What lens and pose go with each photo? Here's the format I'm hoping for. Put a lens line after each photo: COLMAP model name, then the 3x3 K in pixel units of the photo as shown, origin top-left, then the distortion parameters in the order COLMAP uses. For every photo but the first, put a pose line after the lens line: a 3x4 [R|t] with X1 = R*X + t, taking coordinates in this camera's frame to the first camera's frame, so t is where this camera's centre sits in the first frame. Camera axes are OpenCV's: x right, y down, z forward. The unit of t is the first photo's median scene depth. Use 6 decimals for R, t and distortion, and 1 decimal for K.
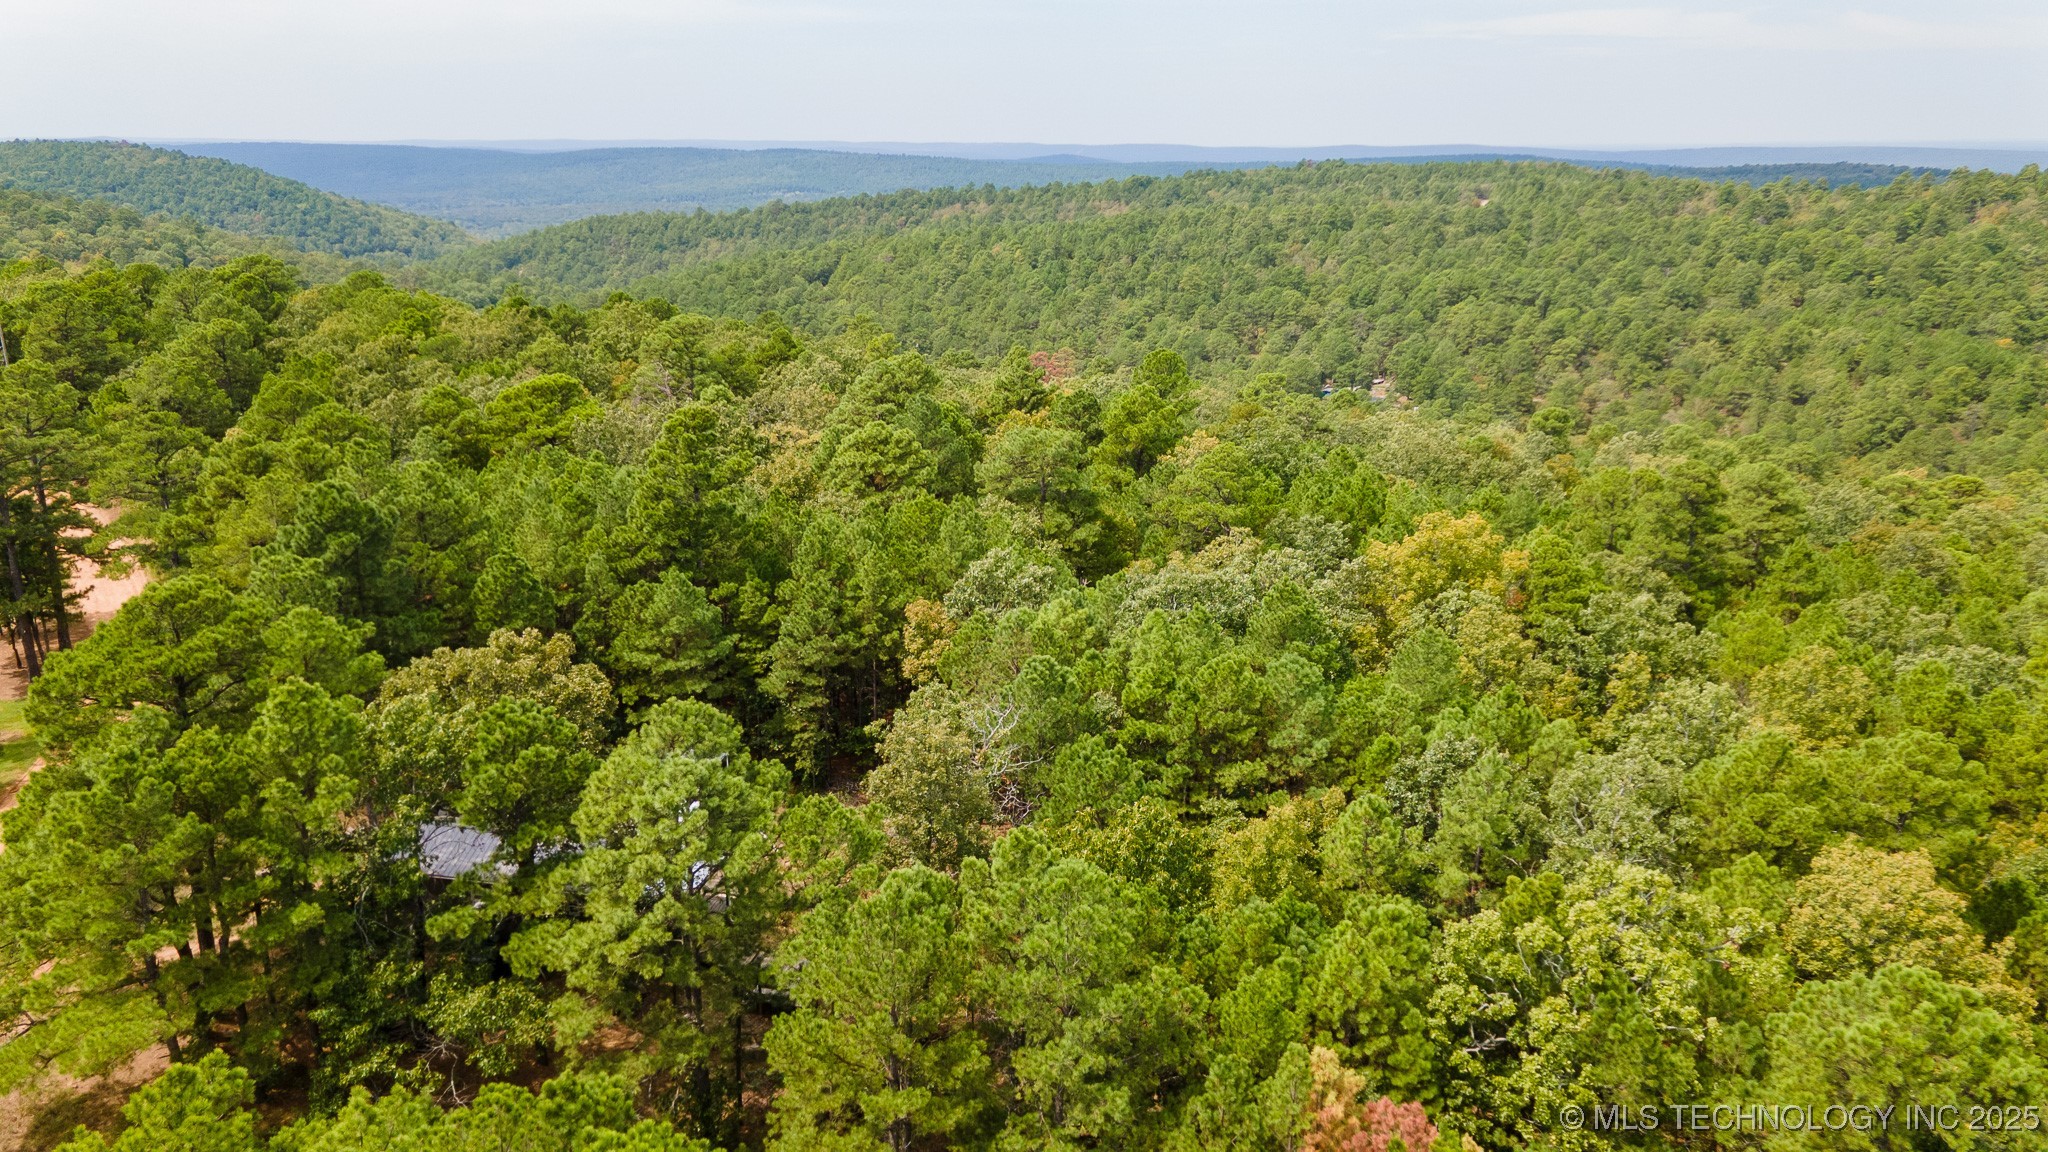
lens RADIAL K [[1480.2, 0, 1016.0], [0, 1480.2, 584.5], [0, 0, 1]] dist [0.034245, 0.021729]
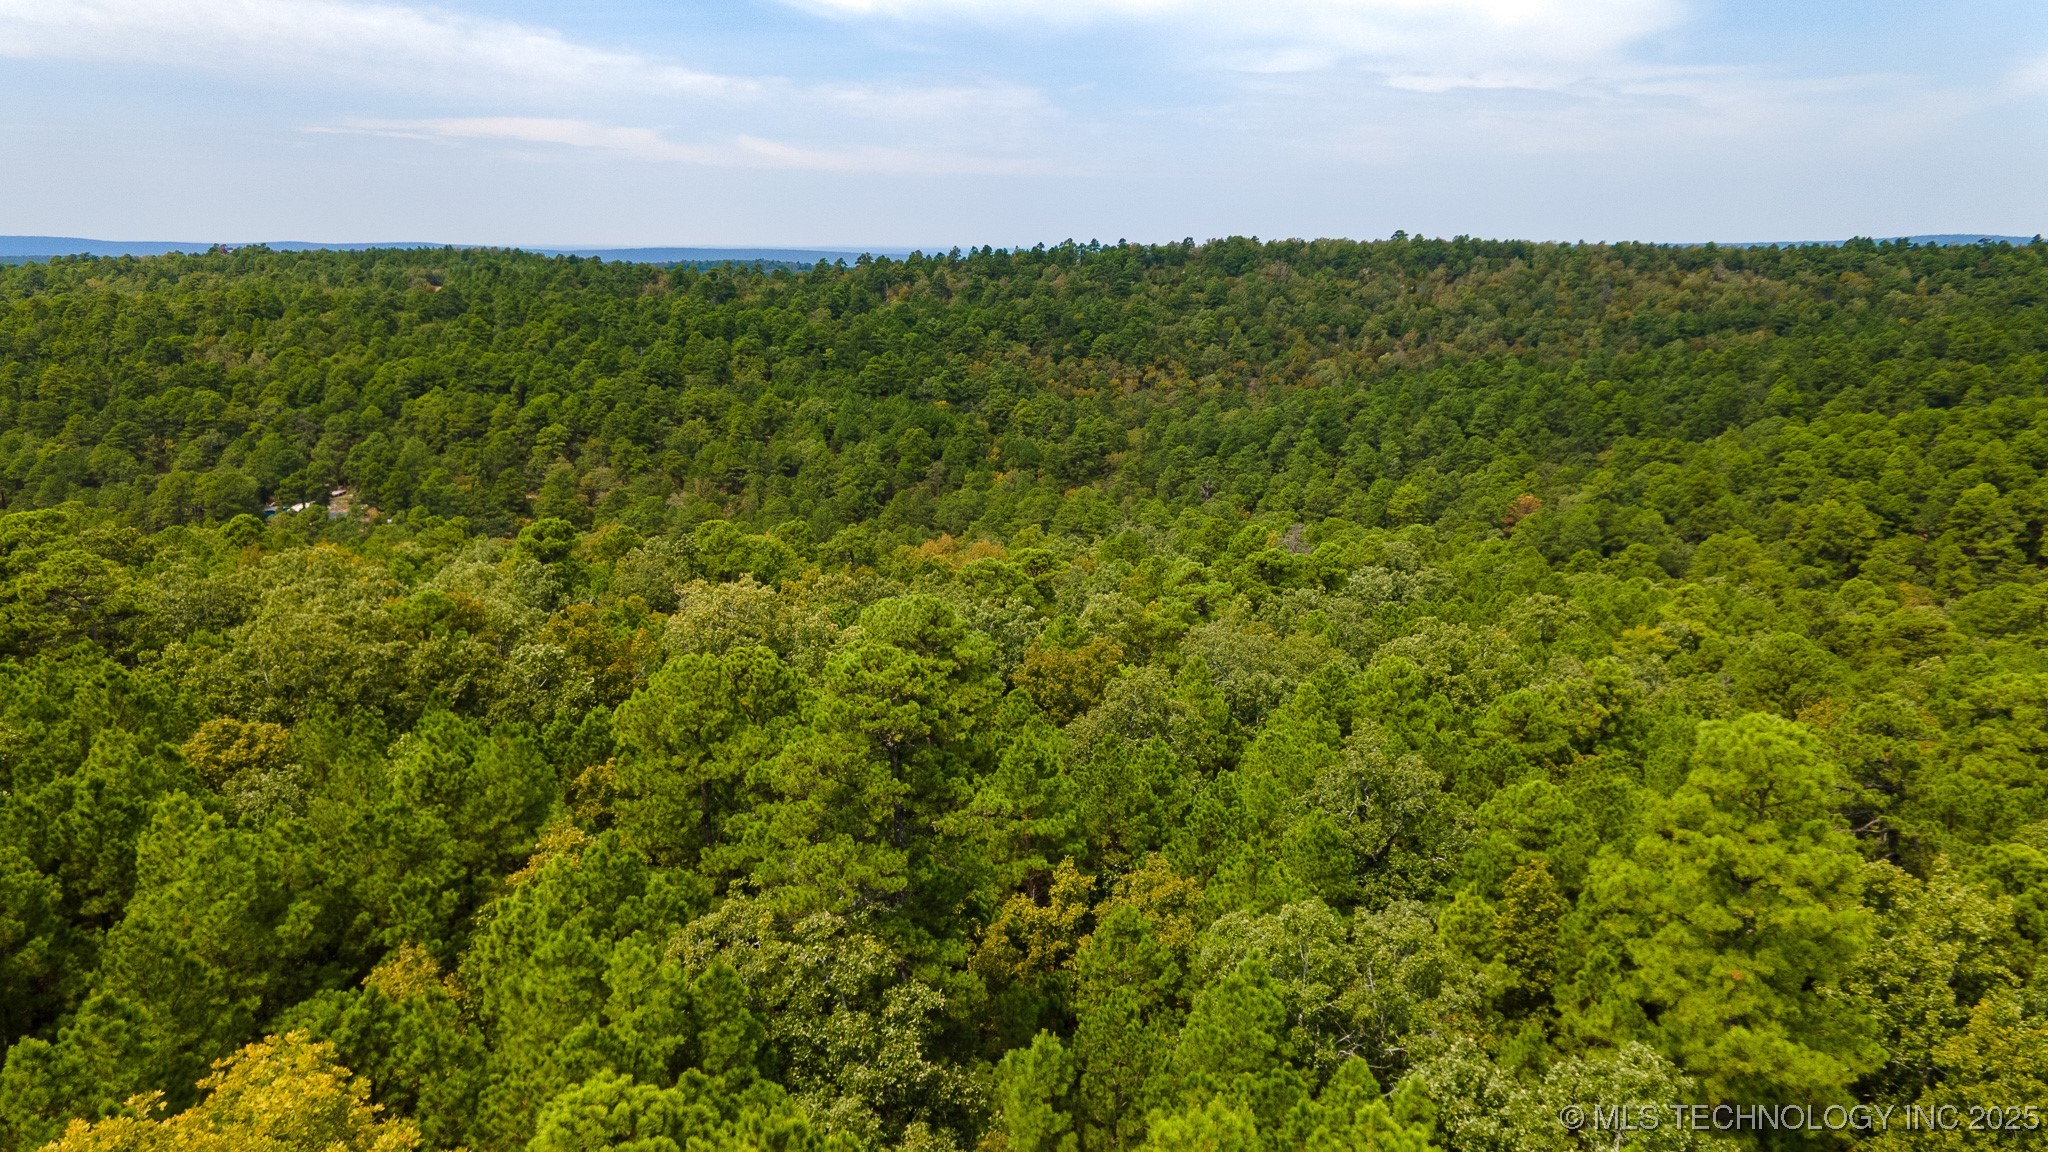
lens RADIAL K [[1480.2, 0, 1003.0], [0, 1480.2, 556.2], [0, 0, 1]] dist [0.034245, 0.021729]
pose [[0.796642, -0.125628, 0.591252, 0.041640], [0.172456, 0.984746, -0.023129, -0.017942], [-0.579327, 0.120390, 0.806155, 0.114720]]
